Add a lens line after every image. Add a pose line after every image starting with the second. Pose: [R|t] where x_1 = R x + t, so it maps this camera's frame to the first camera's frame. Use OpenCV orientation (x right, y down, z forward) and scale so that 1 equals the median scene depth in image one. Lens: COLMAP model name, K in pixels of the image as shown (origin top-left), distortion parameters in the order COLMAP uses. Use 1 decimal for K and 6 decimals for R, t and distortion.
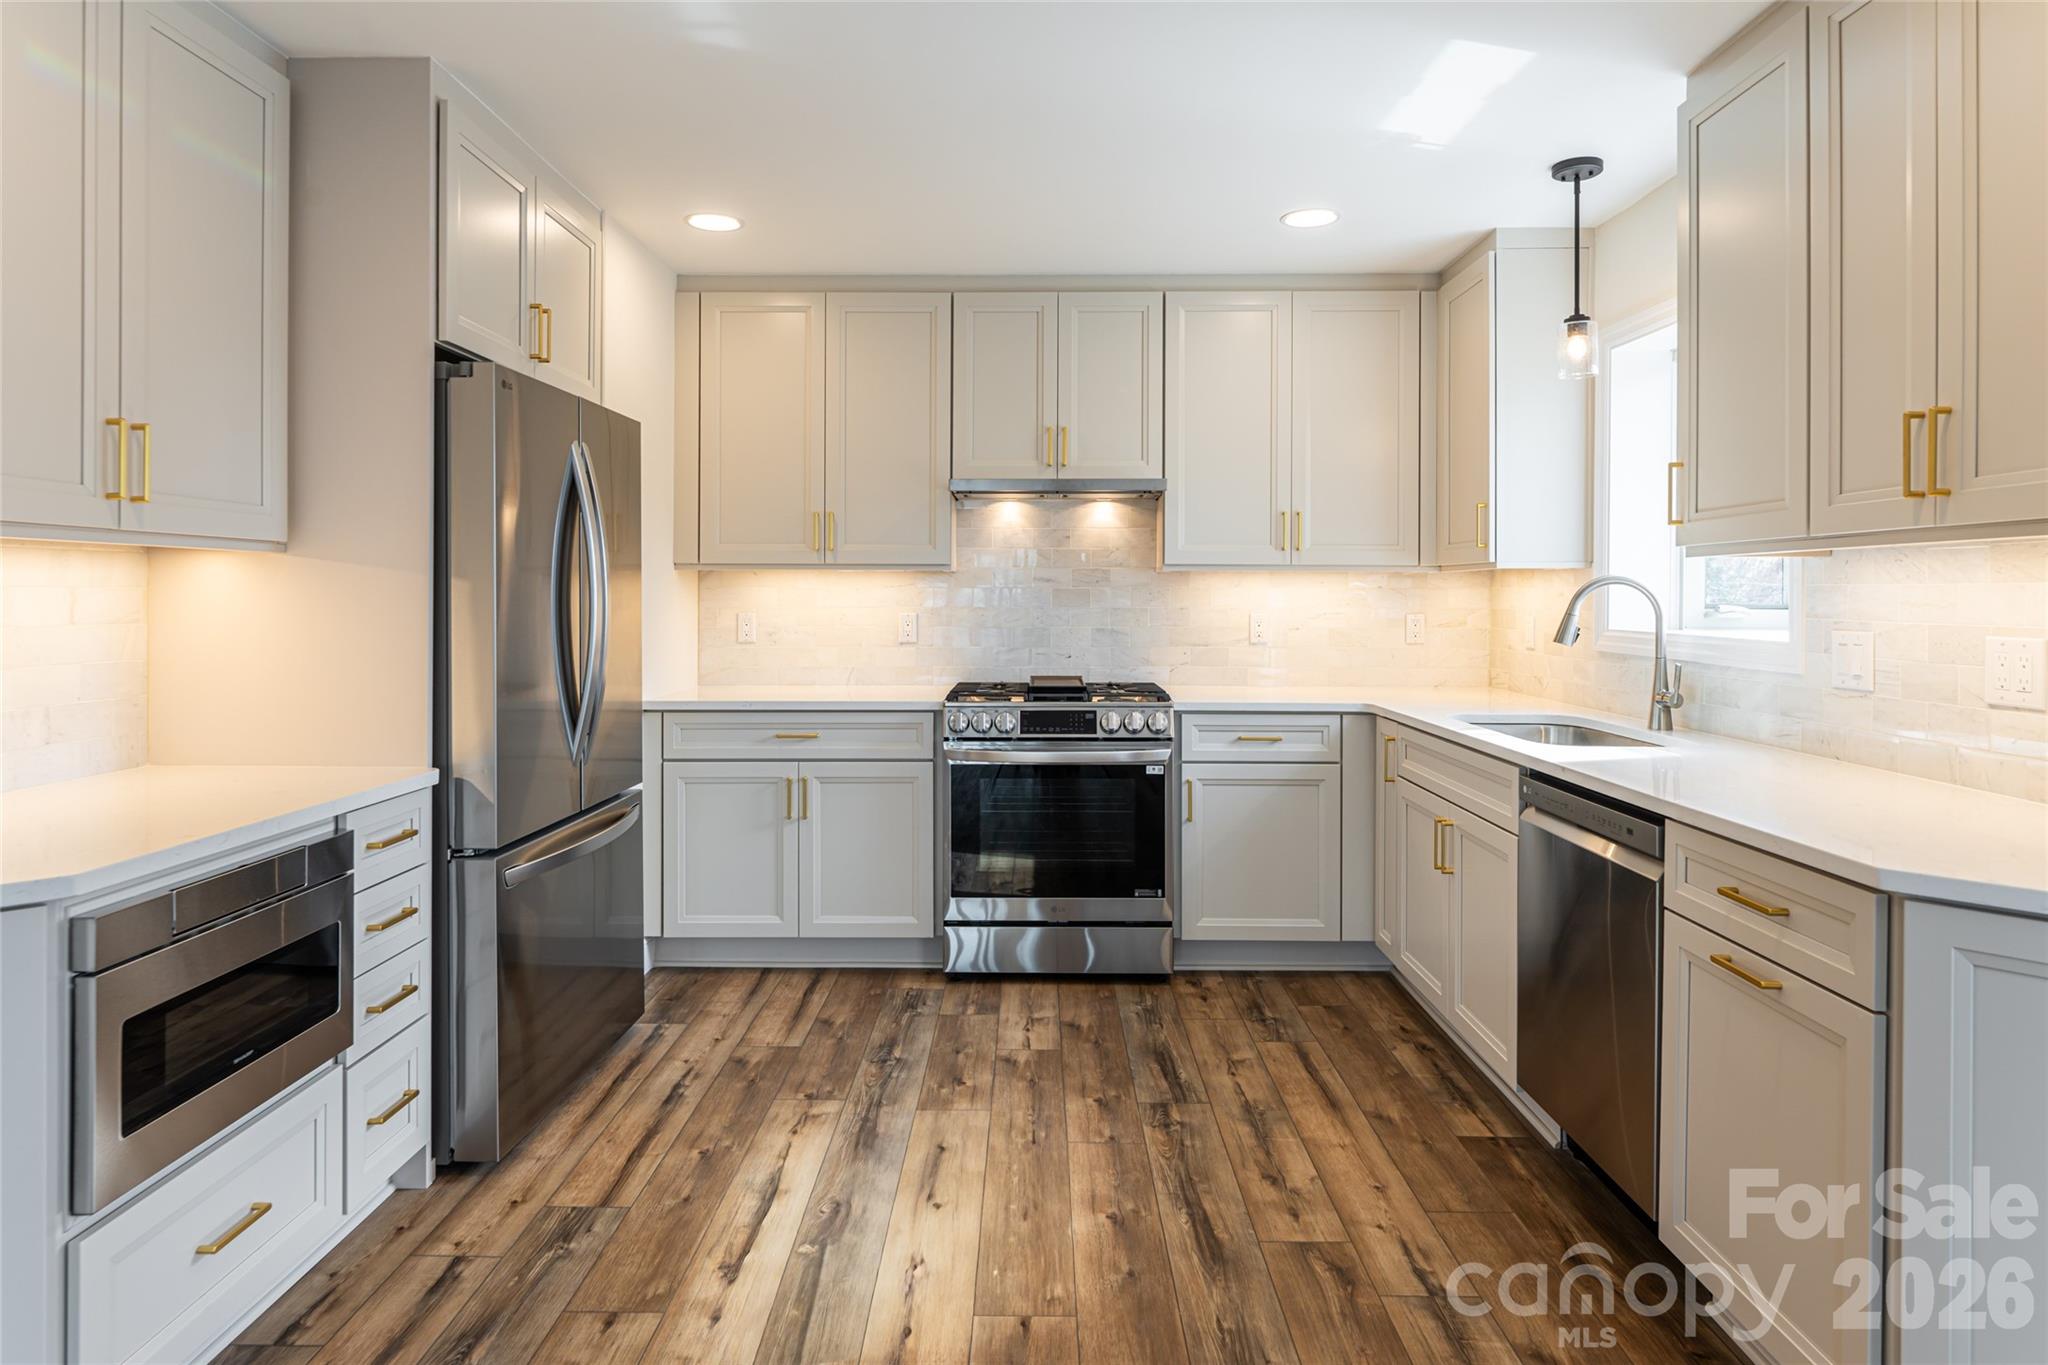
lens RADIAL K [[1131.7, 0, 1041.1], [0, 1131.7, 596.1], [0, 0, 1]] dist [-0.002276, 0.001283]
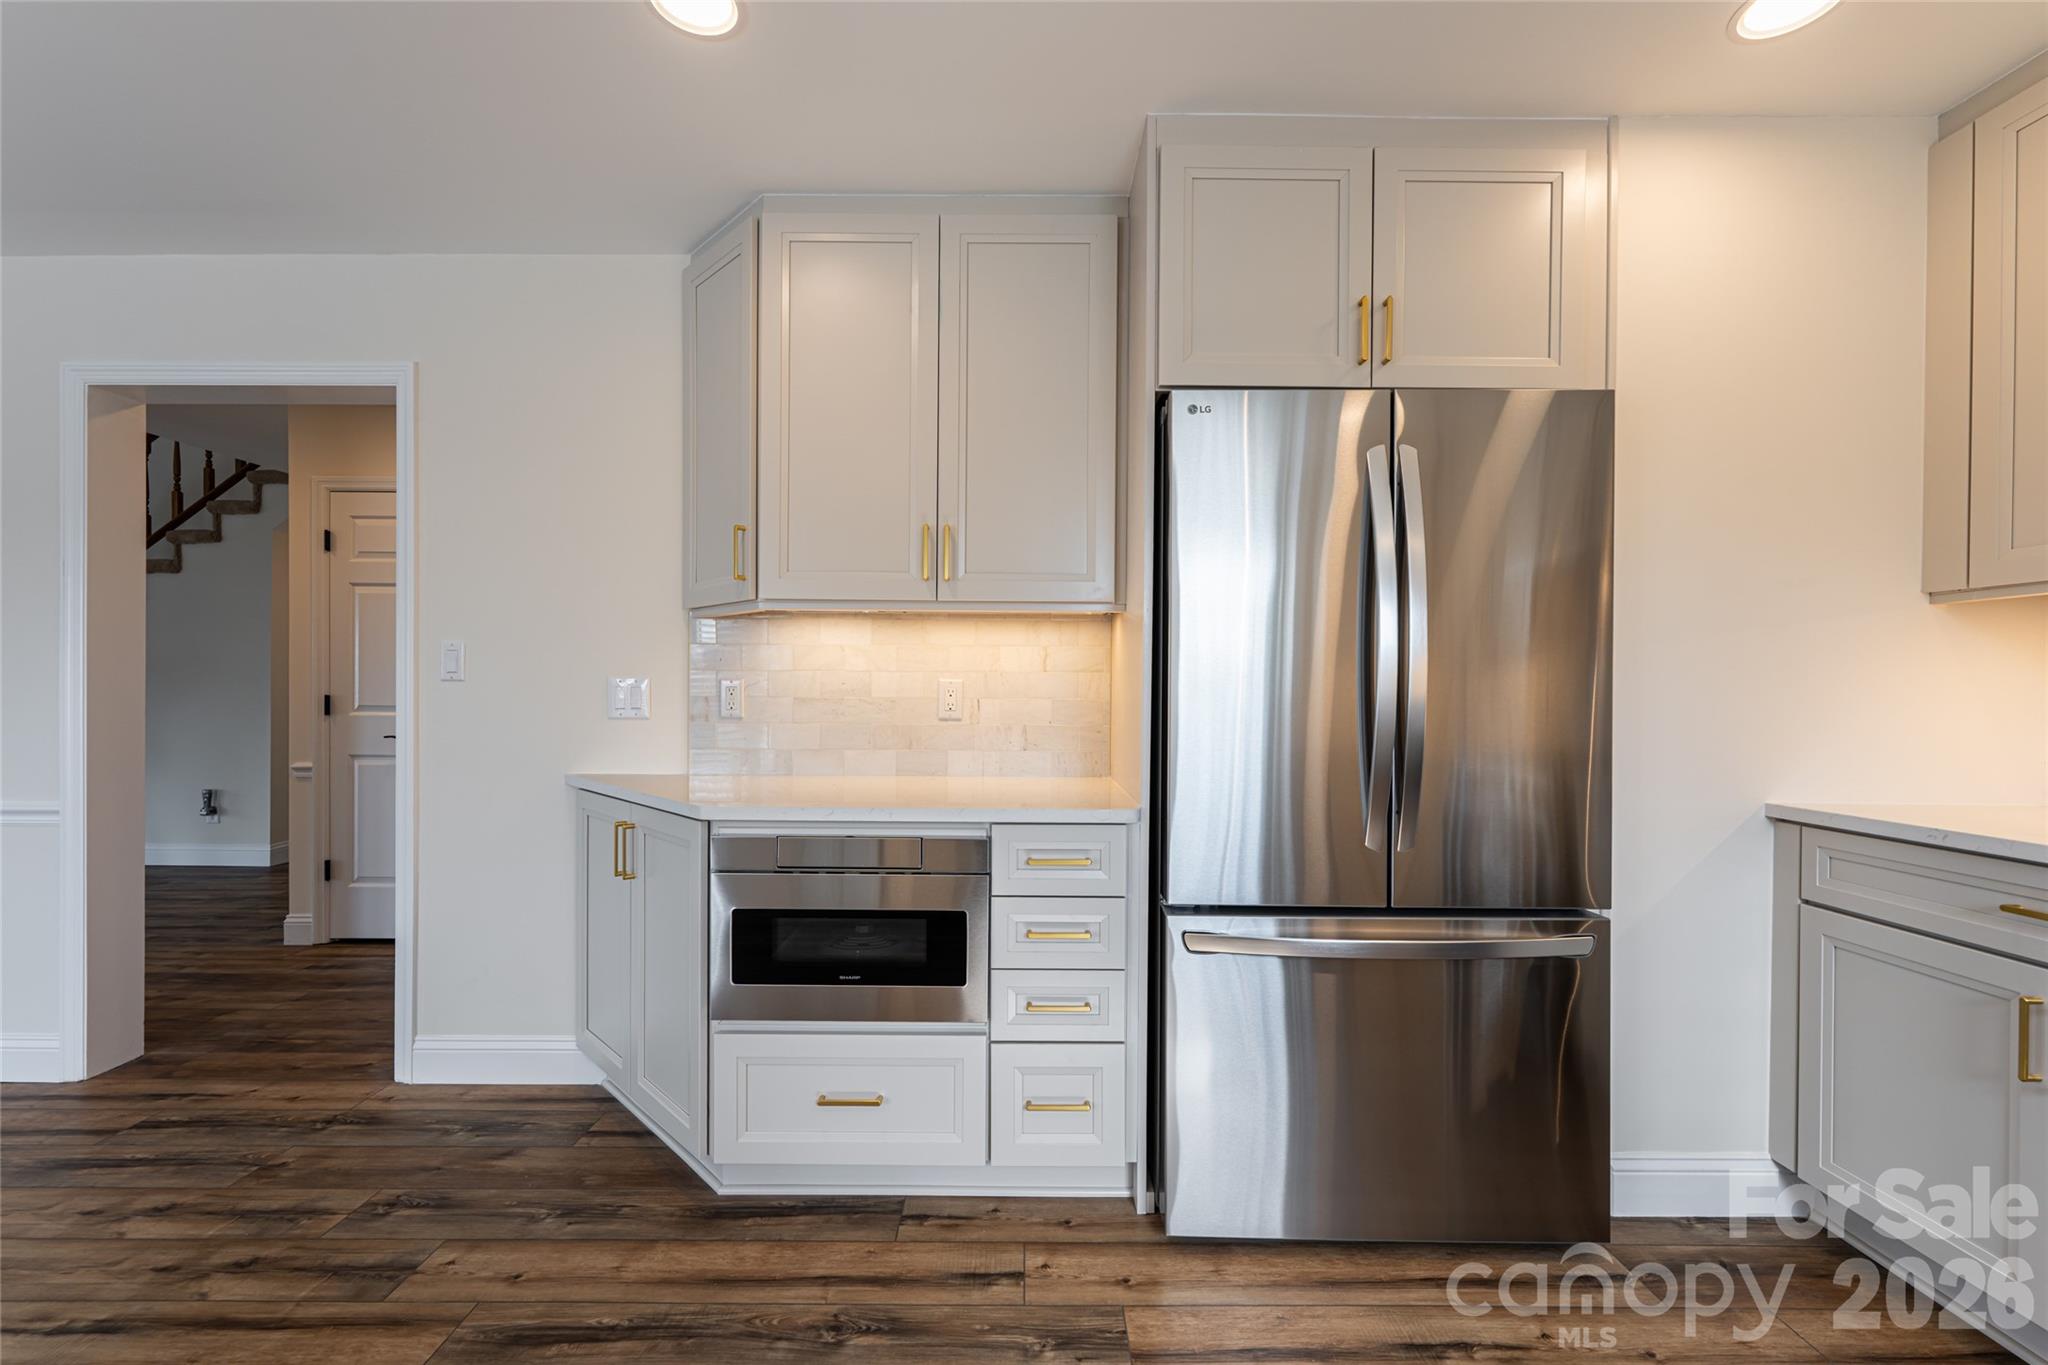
lens RADIAL K [[863.2, 0, 1024.2], [0, 863.2, 693.4], [0, 0, 1]] dist [0.003662, 0.000324]
pose [[0.002700, -0.000361, -0.999996, 0.276748], [-0.007032, 0.999975, -0.000379, 0.057117], [0.999972, 0.007033, 0.002697, 1.012847]]
